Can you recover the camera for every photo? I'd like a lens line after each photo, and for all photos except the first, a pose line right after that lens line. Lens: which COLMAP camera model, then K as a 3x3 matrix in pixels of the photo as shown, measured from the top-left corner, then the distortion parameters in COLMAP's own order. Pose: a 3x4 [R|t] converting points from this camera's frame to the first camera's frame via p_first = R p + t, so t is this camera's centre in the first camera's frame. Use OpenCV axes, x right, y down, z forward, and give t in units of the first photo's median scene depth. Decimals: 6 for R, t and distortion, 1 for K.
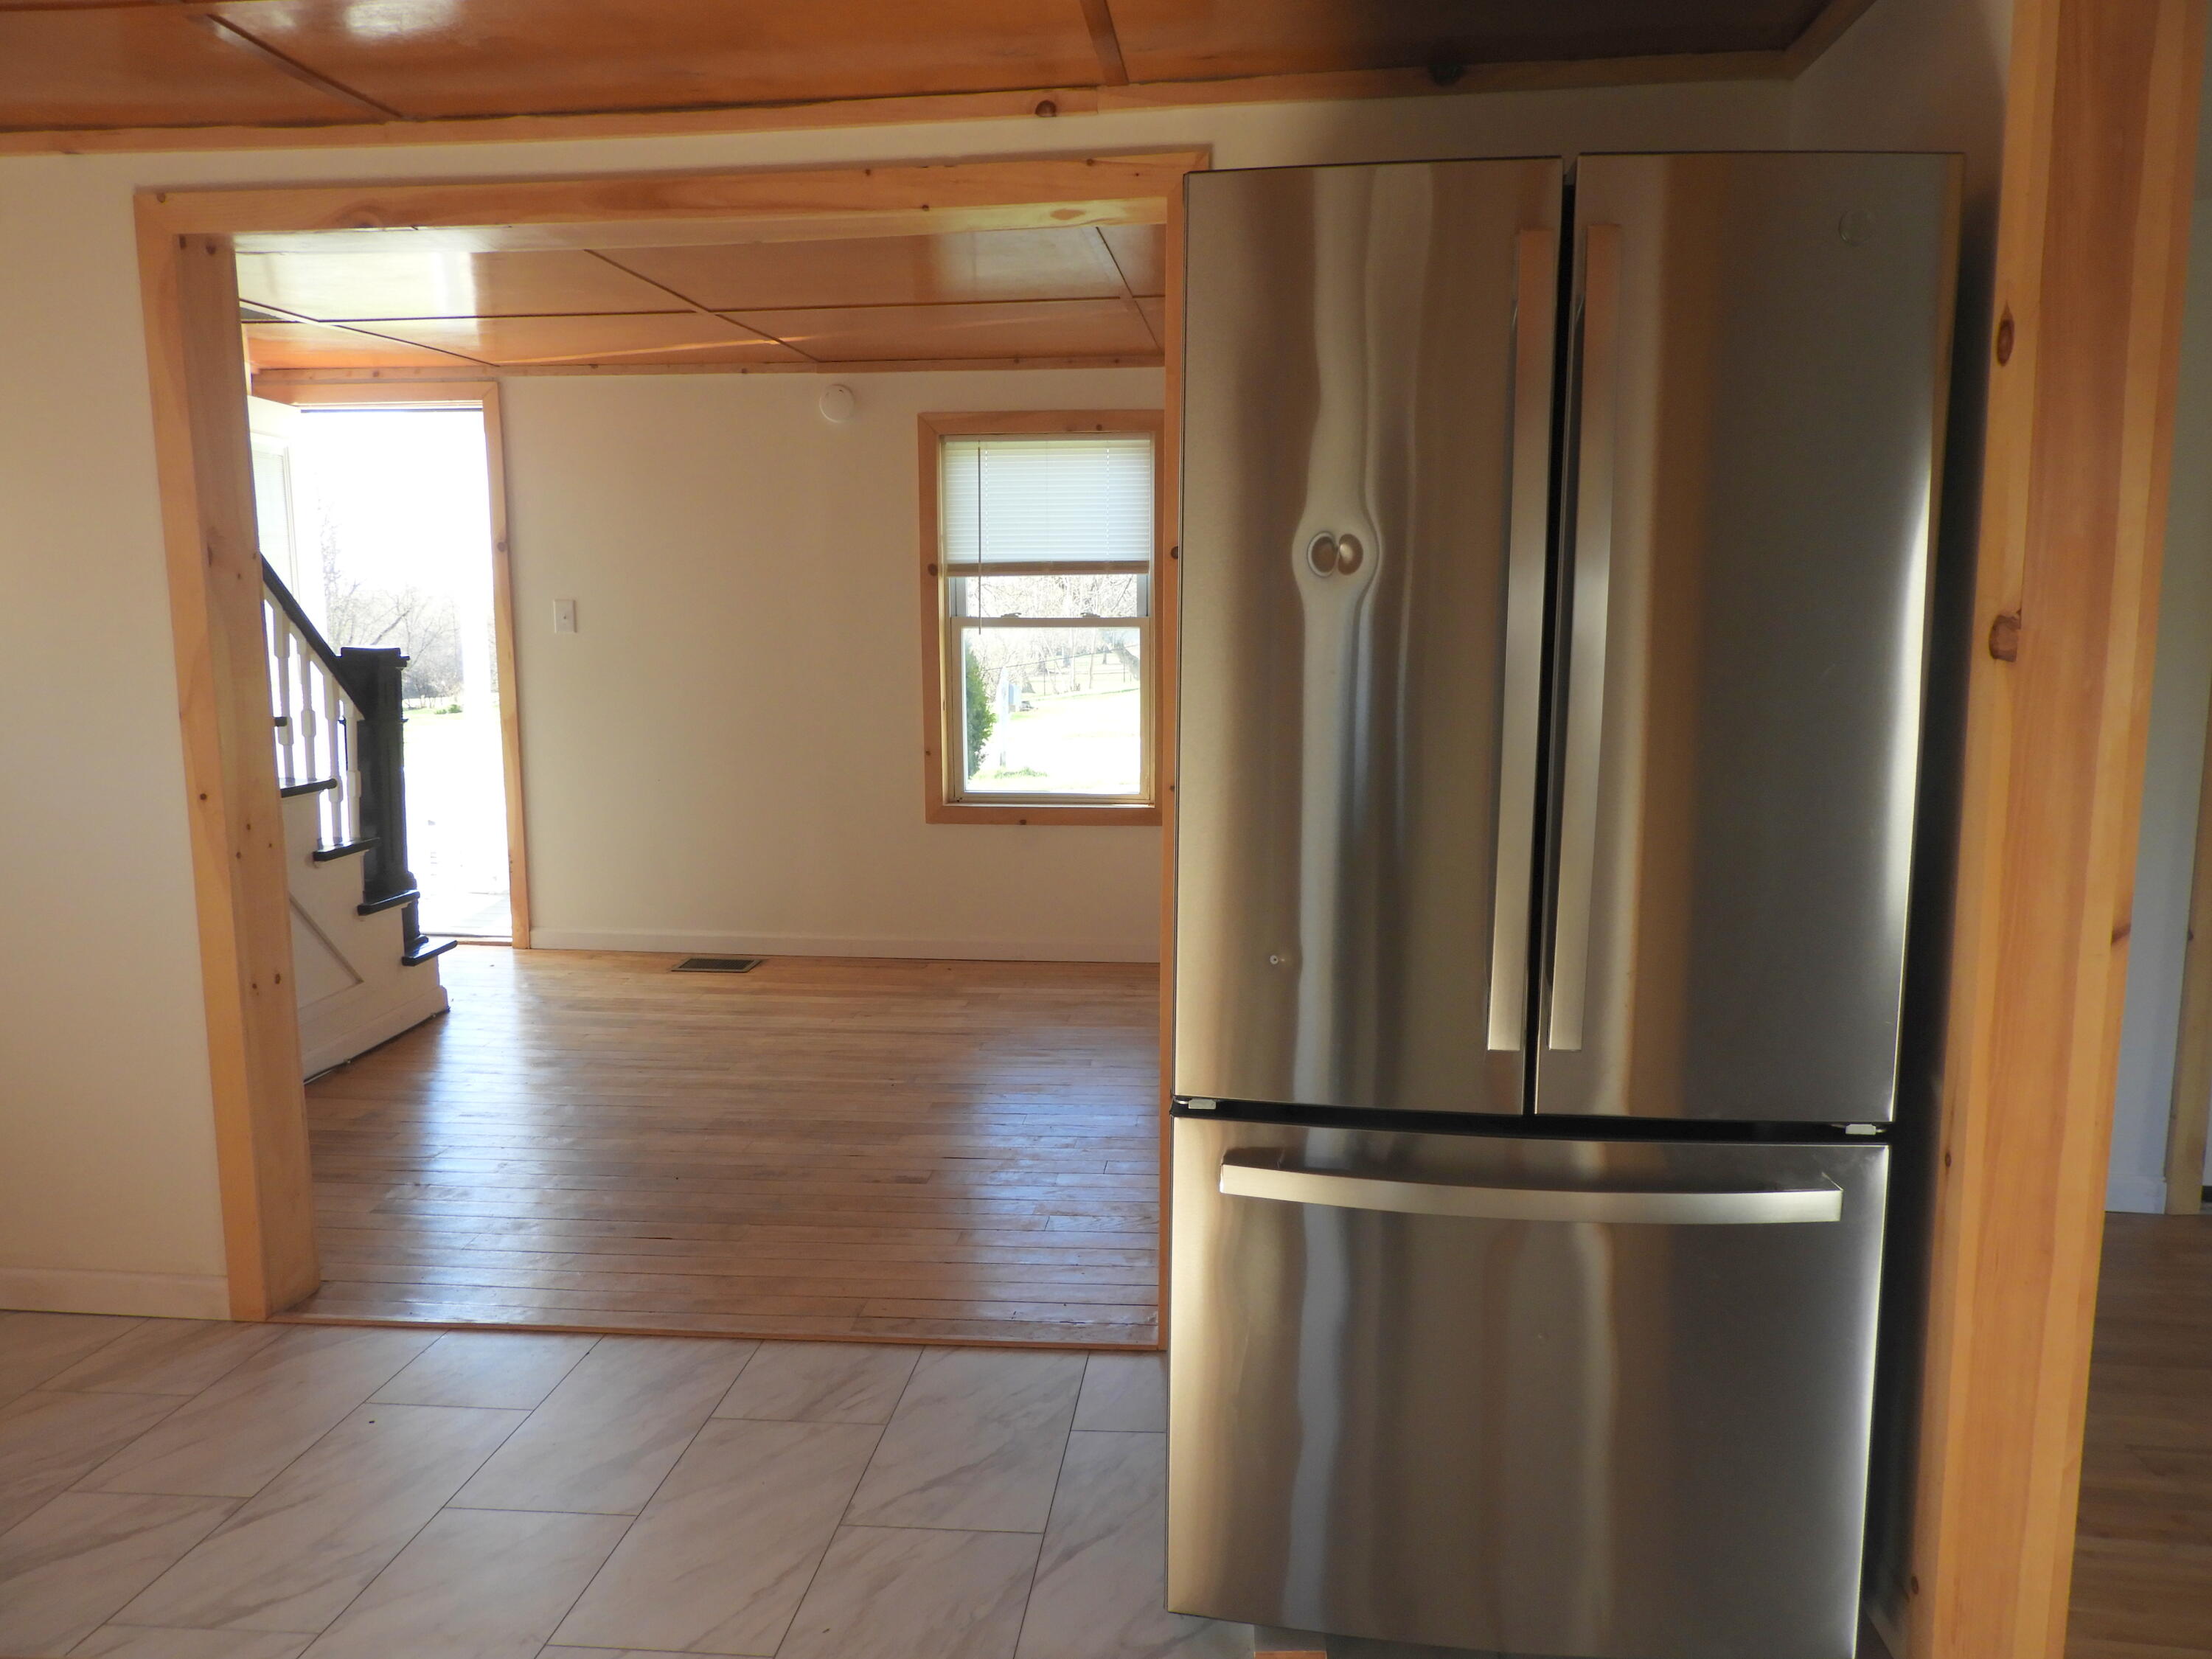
lens RADIAL K [[1558.5, 0, 1106.0], [0, 1558.5, 829.5], [0, 0, 1]] dist [0.008369, 0.006102]
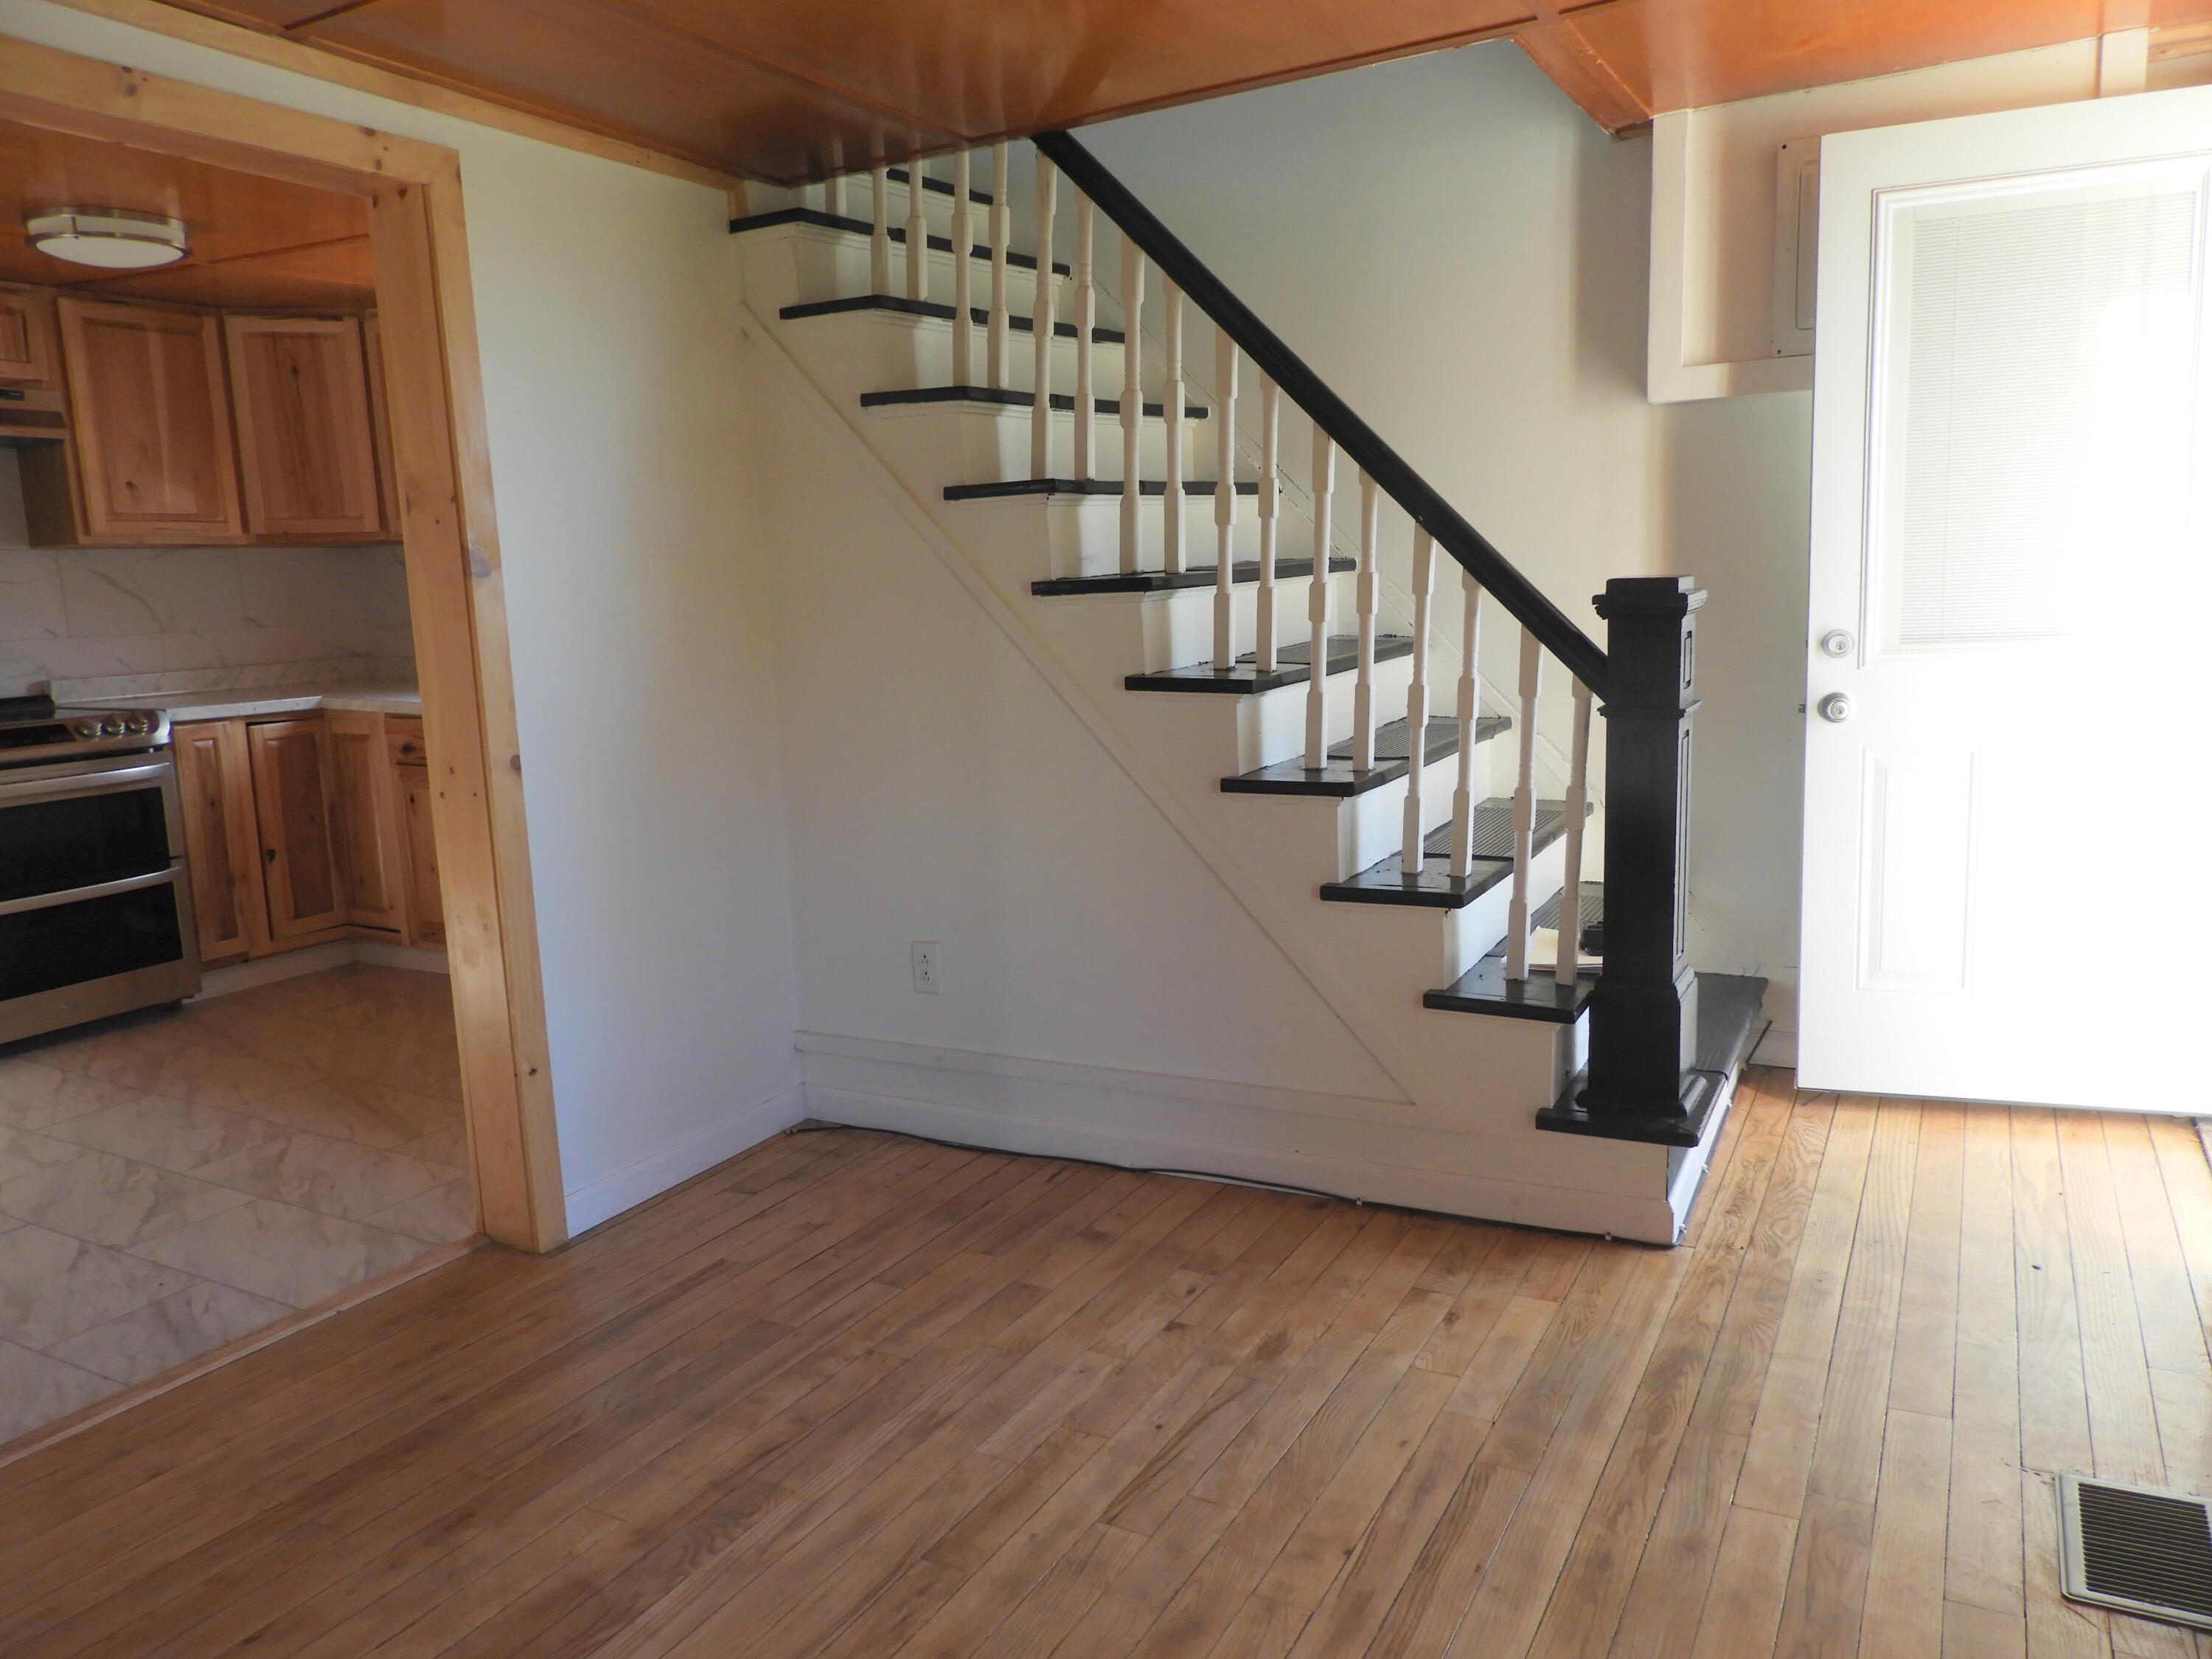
lens RADIAL K [[1558.5, 0, 1106.0], [0, 1558.5, 829.5], [0, 0, 1]] dist [0.008369, 0.006102]
pose [[-0.388391, 0.160873, -0.907344, 0.141066], [-0.089720, 0.973363, 0.210983, -0.142078], [0.917117, 0.163351, -0.363612, 1.153345]]
